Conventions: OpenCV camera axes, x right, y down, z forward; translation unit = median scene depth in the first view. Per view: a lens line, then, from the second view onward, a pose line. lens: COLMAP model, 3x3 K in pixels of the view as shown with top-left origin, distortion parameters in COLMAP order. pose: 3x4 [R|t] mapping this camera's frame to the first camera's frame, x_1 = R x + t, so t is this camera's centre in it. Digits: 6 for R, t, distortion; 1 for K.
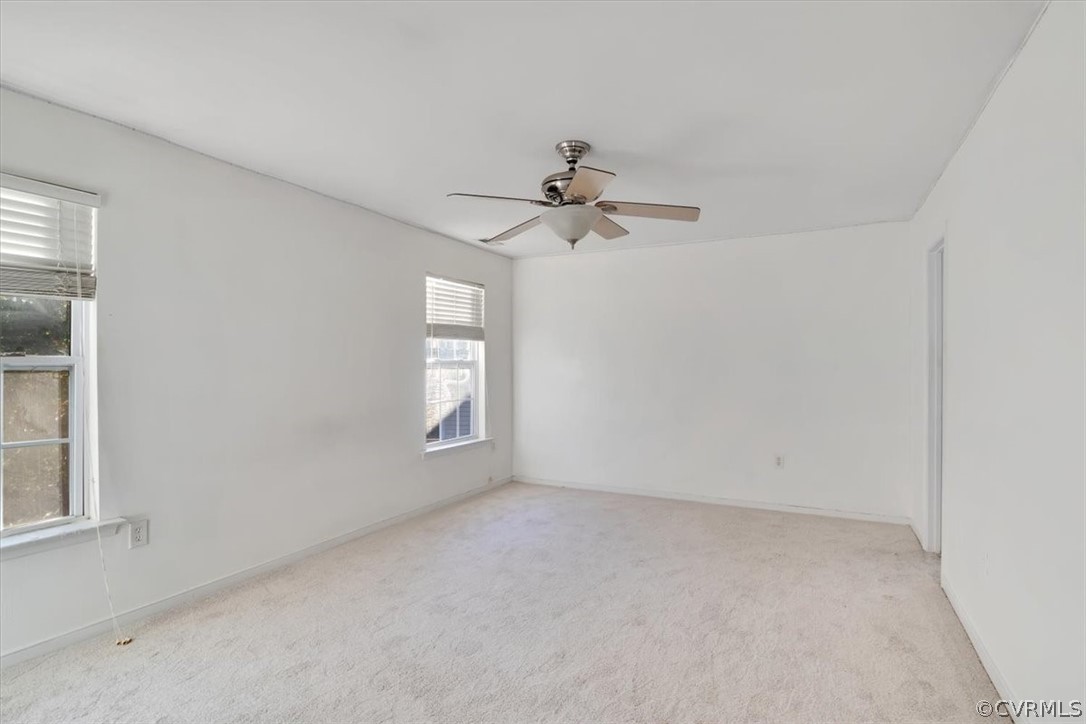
lens RADIAL K [[539.4, 0, 546.3], [0, 539.4, 365.5], [0, 0, 1]] dist [-0.004666, -0.000423]
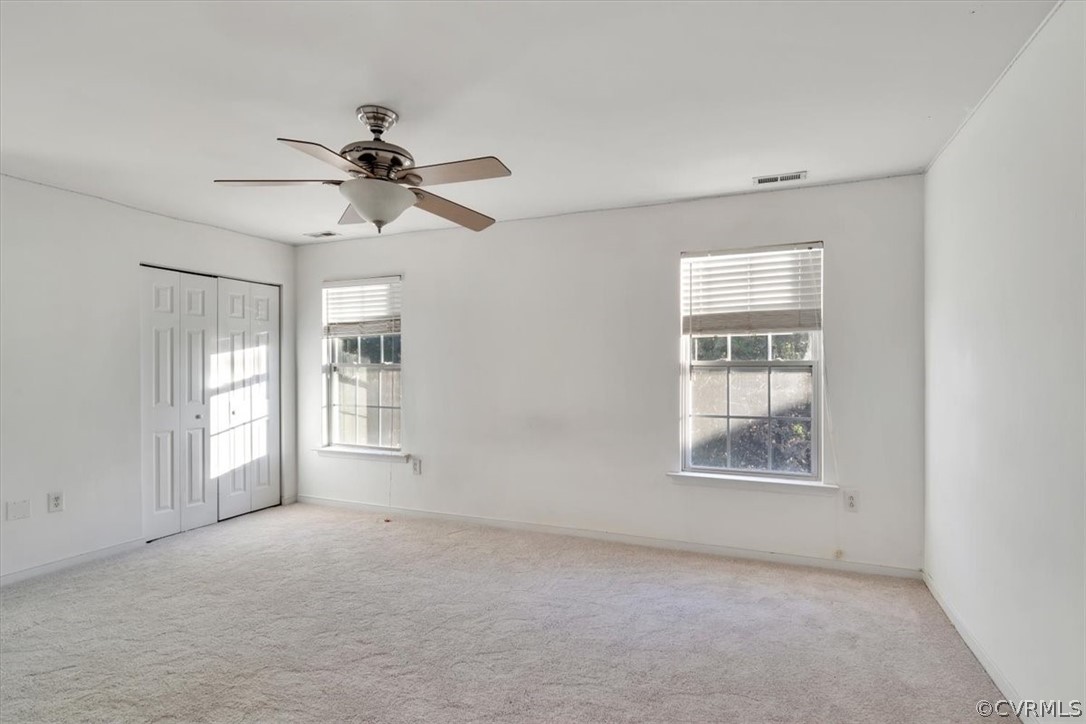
lens RADIAL K [[539.4, 0, 546.6], [0, 539.4, 366.7], [0, 0, 1]] dist [-0.004666, -0.000423]
pose [[0.083430, 0.001660, -0.996512, 0.524052], [0.001301, 0.999998, 0.001774, -0.004214], [0.996513, -0.001444, 0.083428, 0.673765]]
